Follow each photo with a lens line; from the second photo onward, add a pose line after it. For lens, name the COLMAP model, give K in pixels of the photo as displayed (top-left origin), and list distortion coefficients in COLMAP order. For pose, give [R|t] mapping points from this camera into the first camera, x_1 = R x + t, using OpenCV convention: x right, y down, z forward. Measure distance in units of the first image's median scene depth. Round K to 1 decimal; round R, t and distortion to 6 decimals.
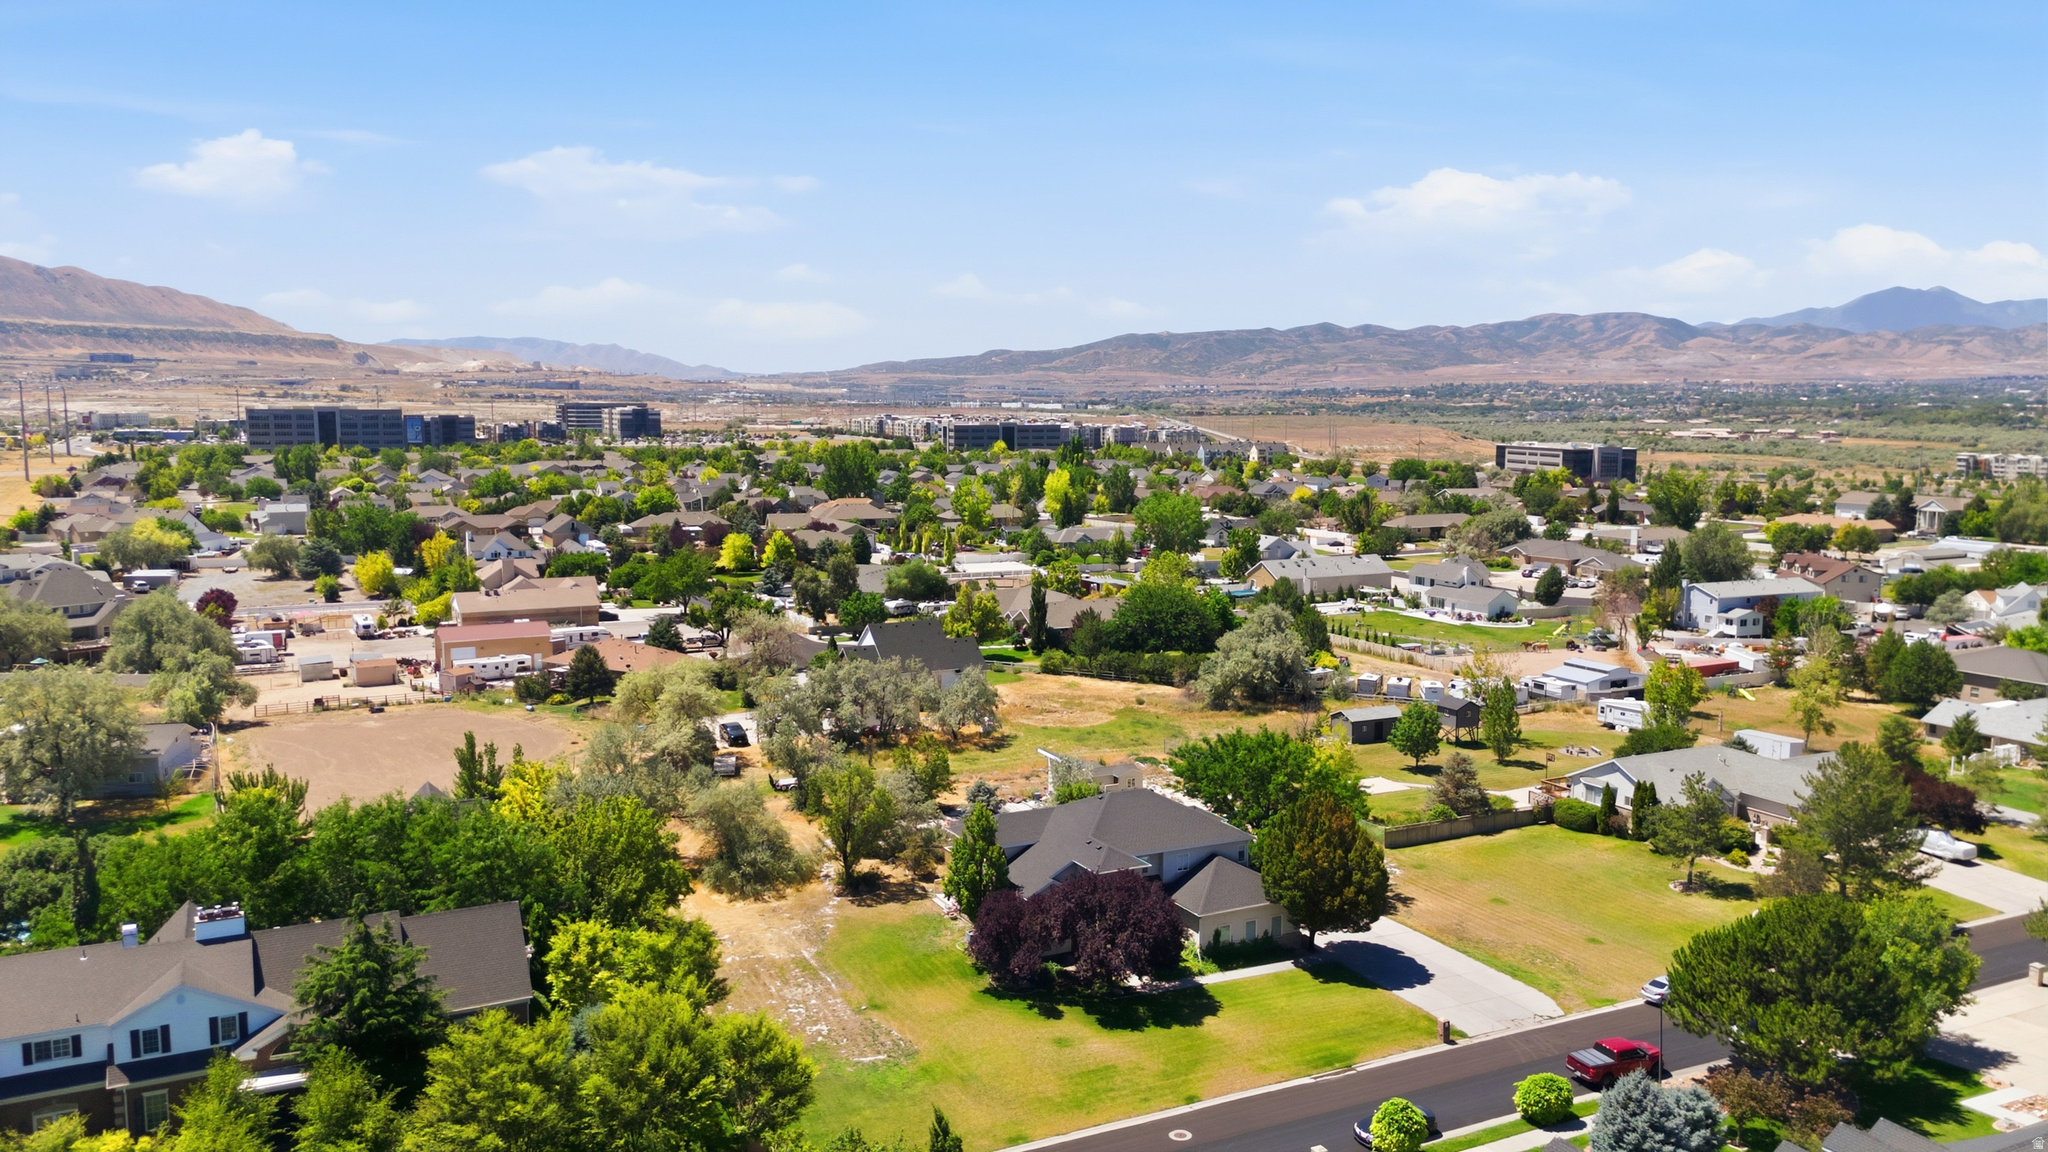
lens RADIAL K [[1506.6, 0, 1024.0], [0, 1506.6, 576.0], [0, 0, 1]] dist [0.097463, -0.105998]
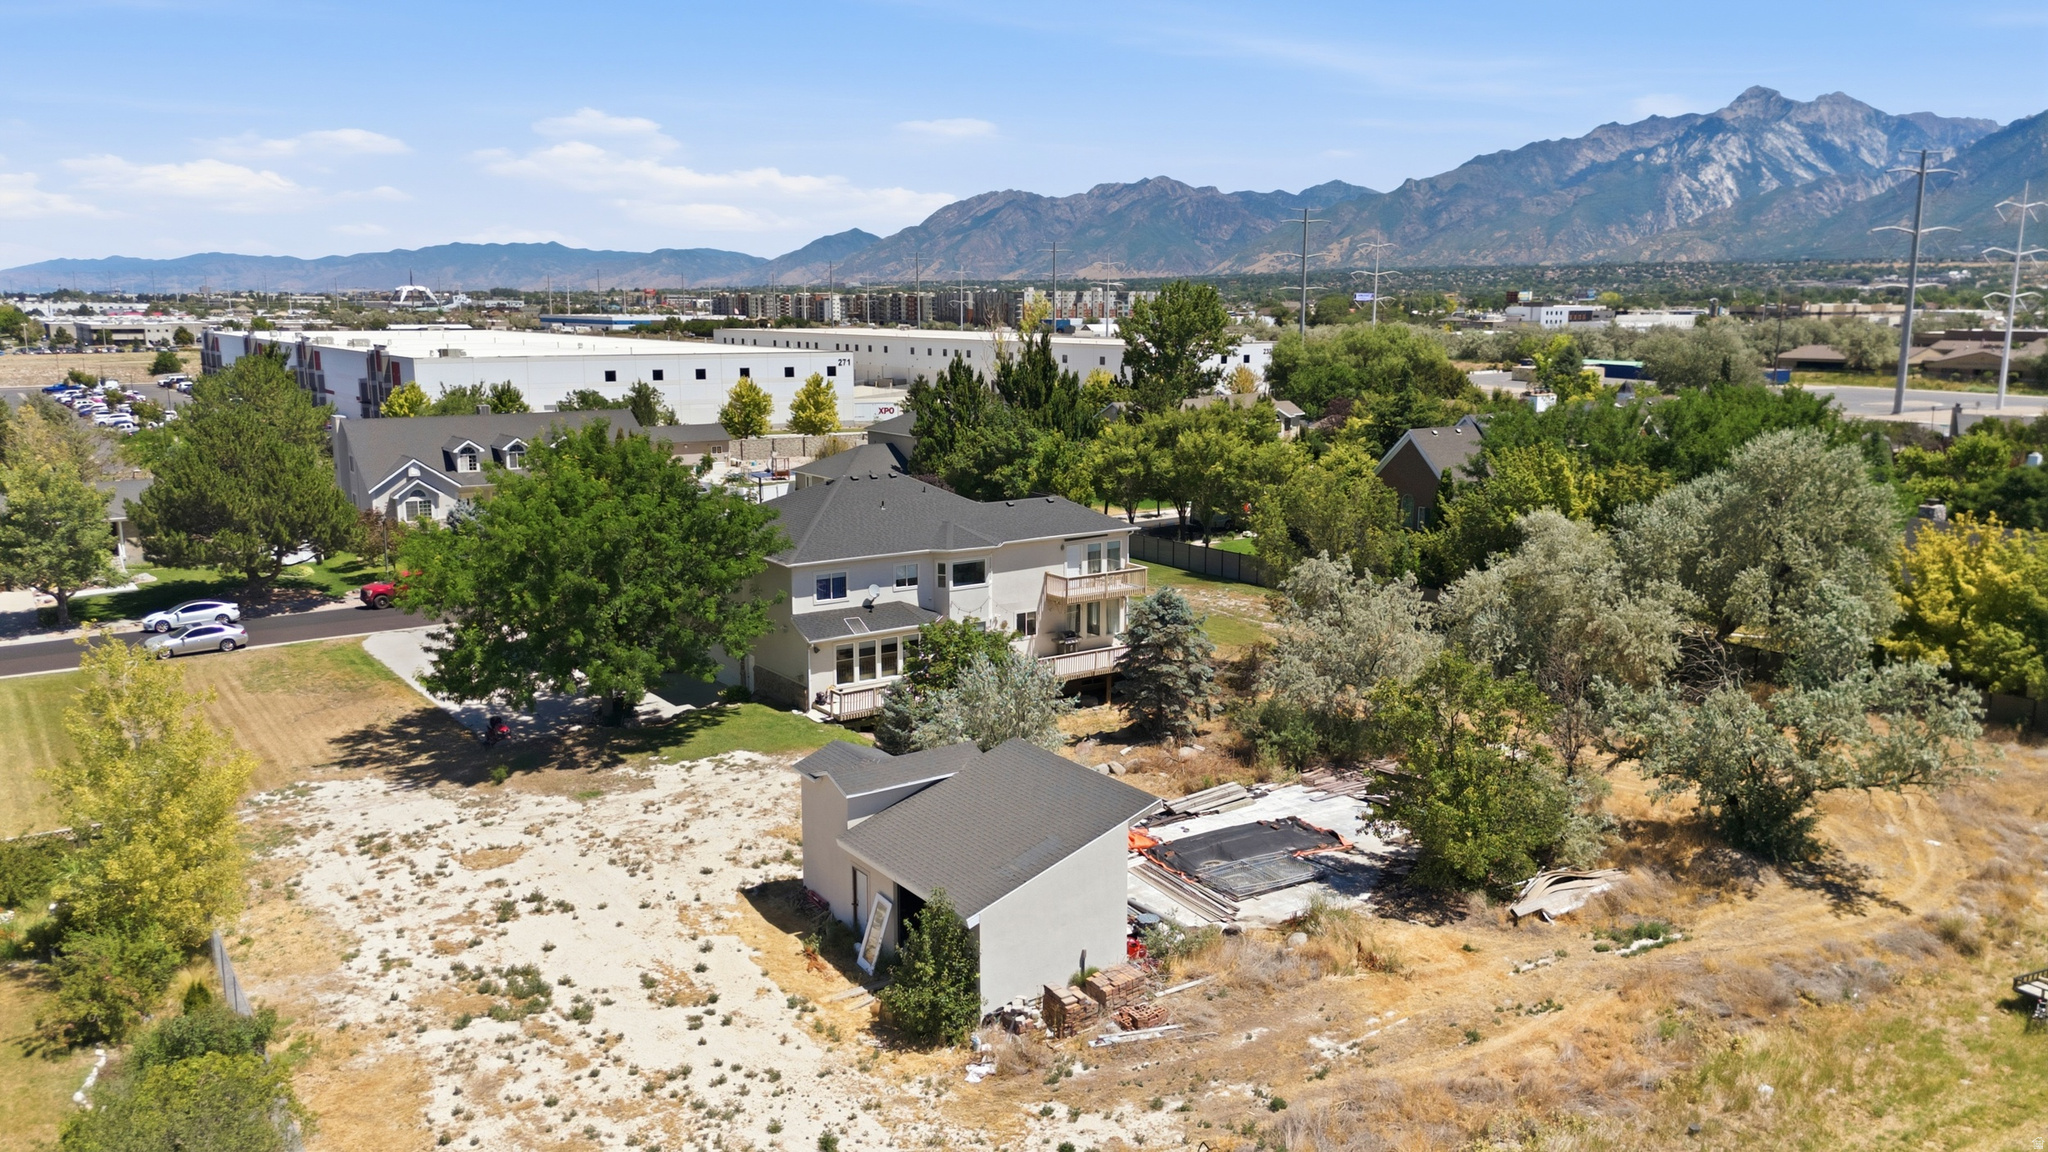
lens RADIAL K [[1501.8, 0, 1024.0], [0, 1501.8, 576.0], [0, 0, 1]] dist [0.088847, -0.089689]
pose [[-0.989447, 0.019477, -0.143583, 0.057912], [-0.023570, 0.956091, 0.292121, -0.004291], [0.142968, 0.292422, -0.945542, 0.978262]]
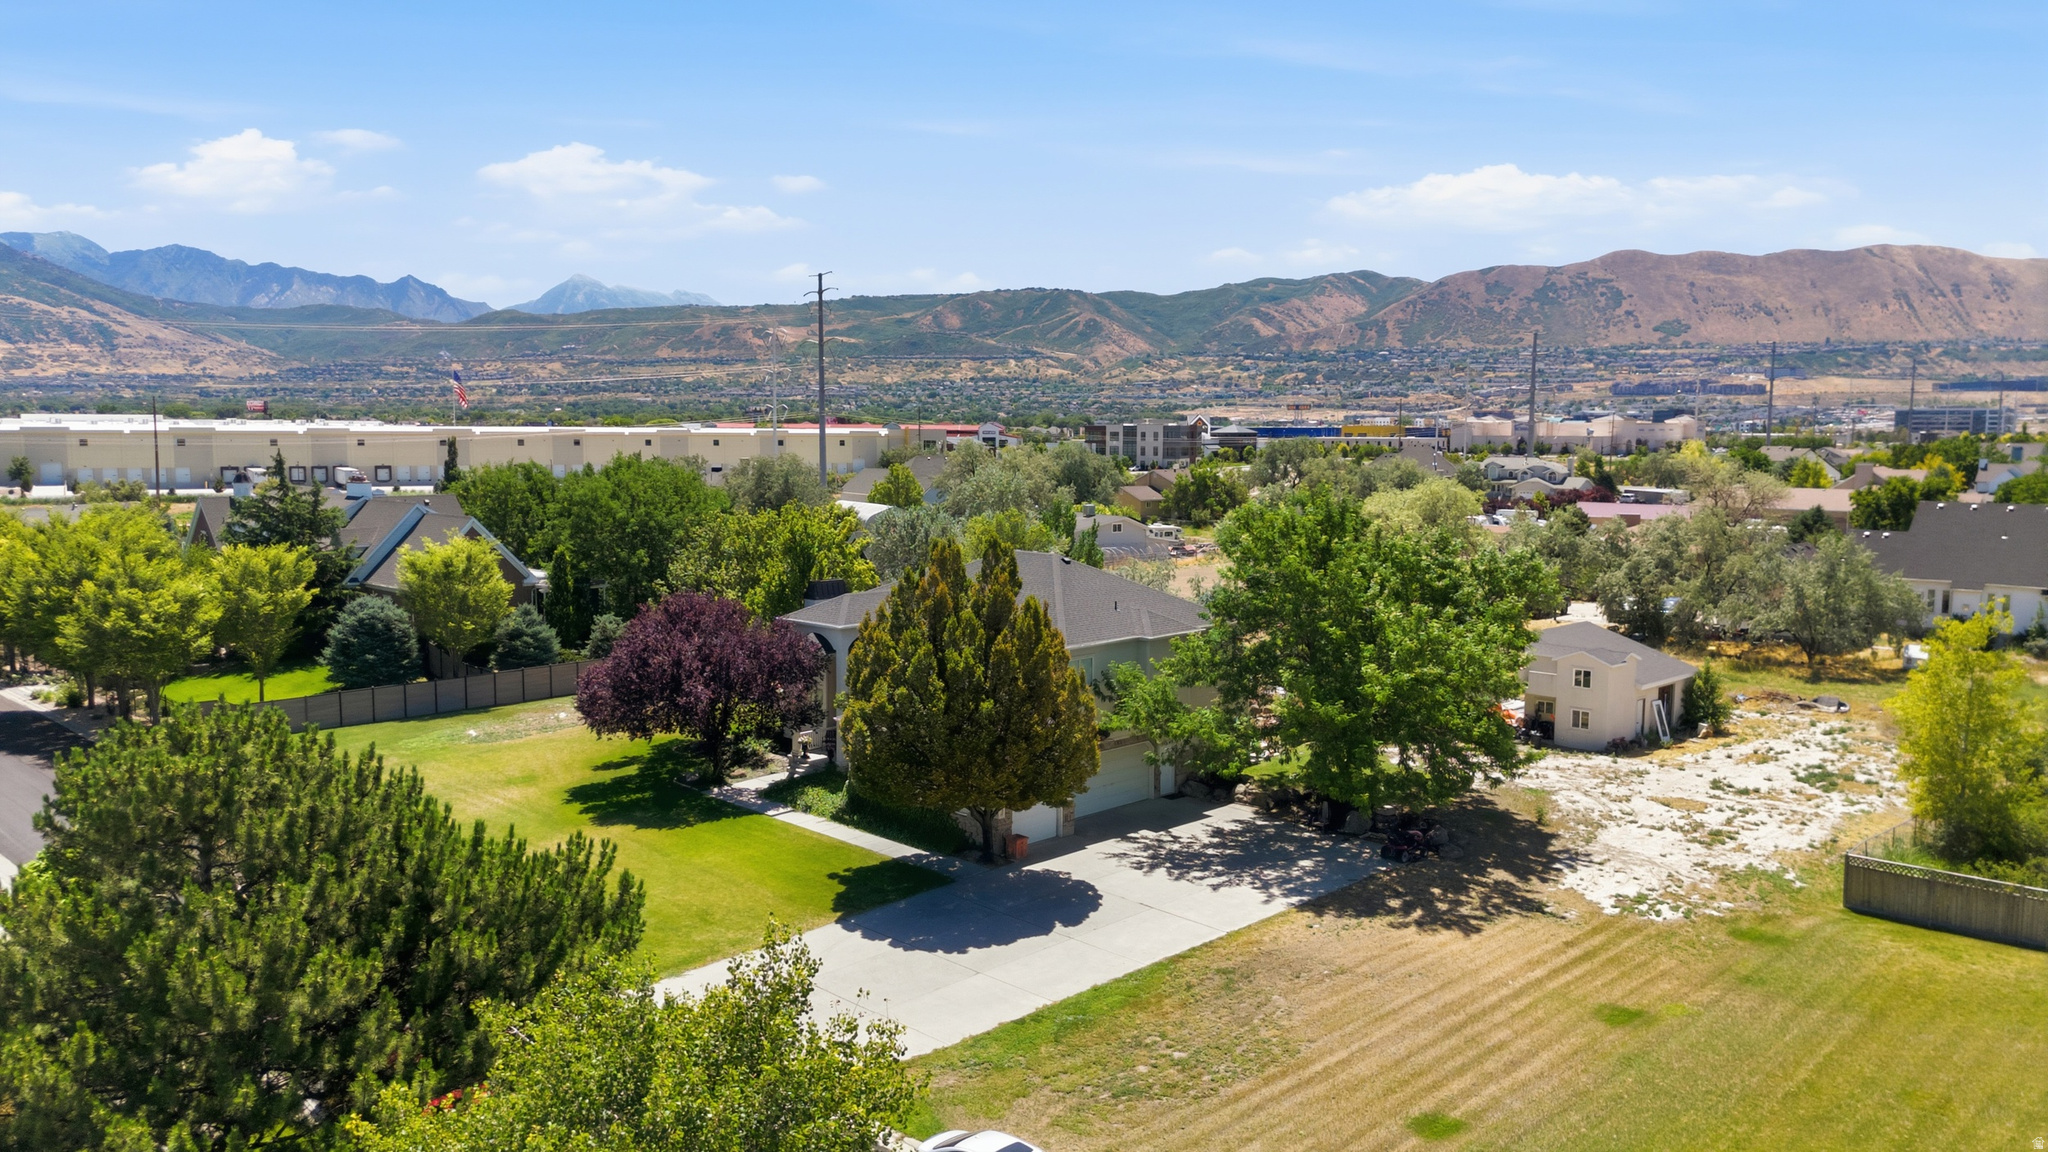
lens RADIAL K [[1511.1, 0, 1024.0], [0, 1511.1, 576.0], [0, 0, 1]] dist [0.075175, -0.073179]
pose [[0.320258, 0.091185, -0.942932, 0.377104], [-0.115158, 0.991723, 0.056791, 0.070463], [0.940305, 0.090398, 0.328108, 0.479659]]
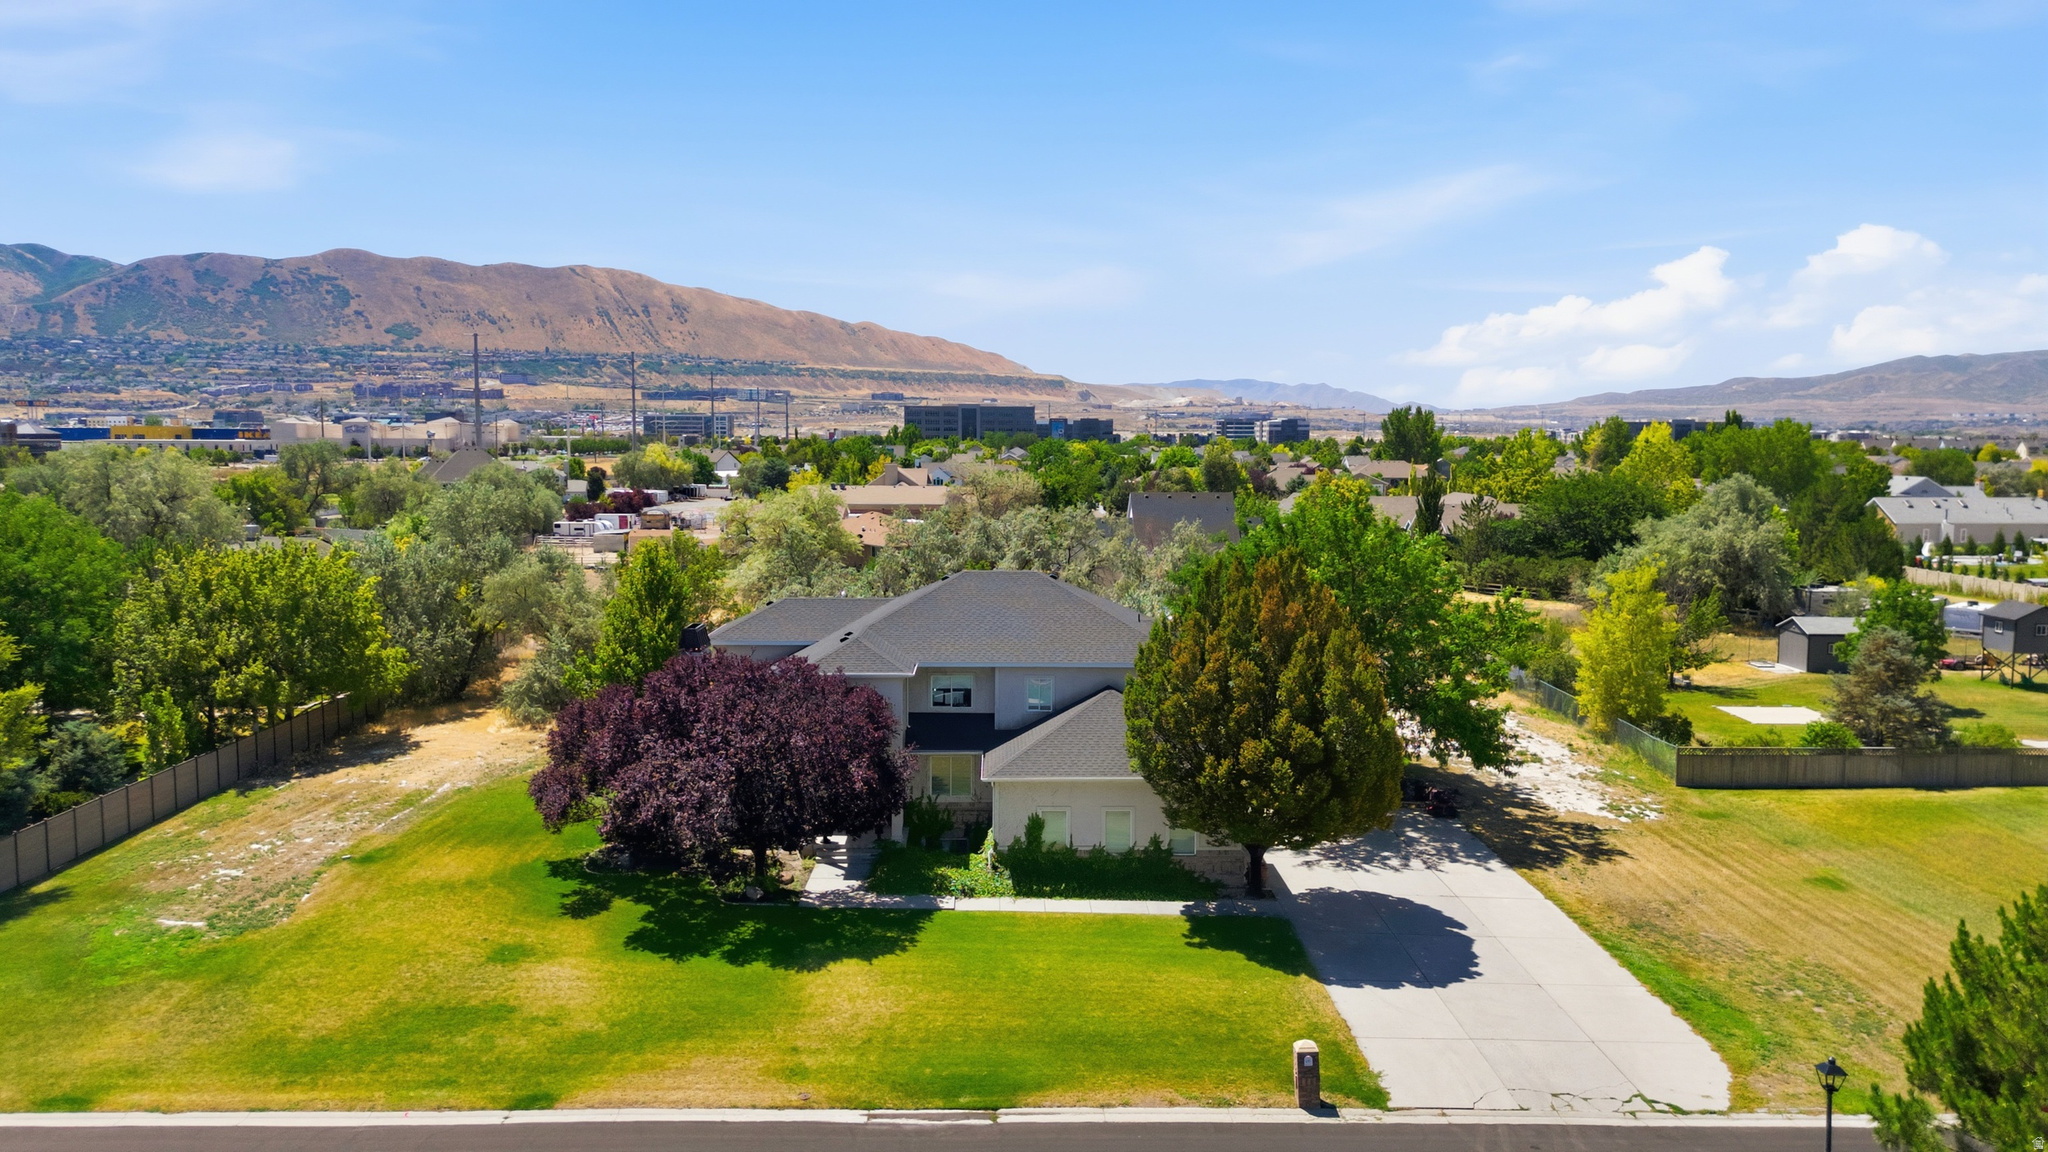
lens RADIAL K [[1511.1, 0, 1024.0], [0, 1511.1, 576.0], [0, 0, 1]] dist [0.075175, -0.073179]
pose [[0.897950, 0.040405, -0.438238, 0.187967], [-0.051560, 0.998578, -0.013579, 0.090167], [0.437066, 0.034789, 0.898756, 0.307808]]
